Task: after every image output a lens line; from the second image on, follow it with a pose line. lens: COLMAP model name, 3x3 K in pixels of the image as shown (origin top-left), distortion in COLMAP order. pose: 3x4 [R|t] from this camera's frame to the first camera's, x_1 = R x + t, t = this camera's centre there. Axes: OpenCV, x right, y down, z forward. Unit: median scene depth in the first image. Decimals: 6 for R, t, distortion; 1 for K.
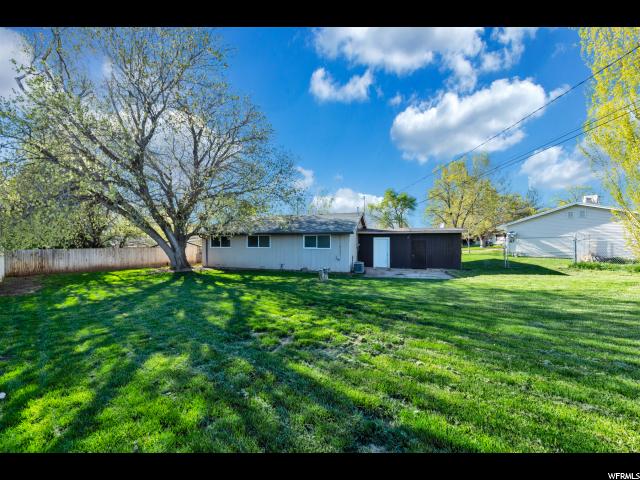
lens RADIAL K [[256.1, 0, 317.7], [0, 256.1, 242.1], [0, 0, 1]] dist [0.000892, 0.000093]
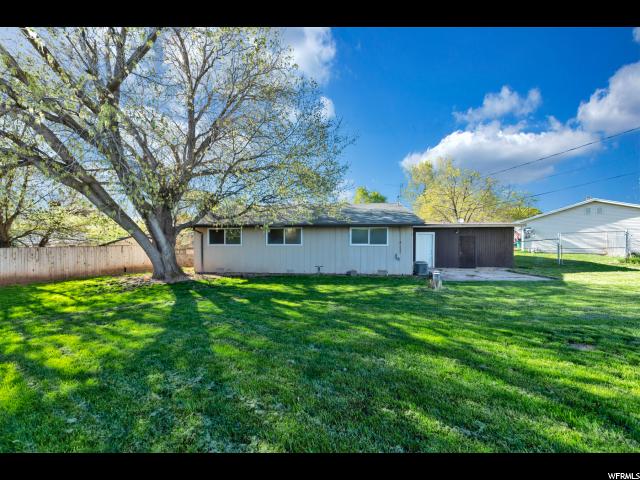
lens RADIAL K [[256.1, 0, 322.0], [0, 256.1, 238.7], [0, 0, 1]] dist [0.000892, 0.000093]
pose [[0.975365, 0.000736, 0.220594, -0.288454], [0.001710, 0.999939, -0.010897, 0.013165], [-0.220589, 0.011006, 0.975305, 0.263390]]
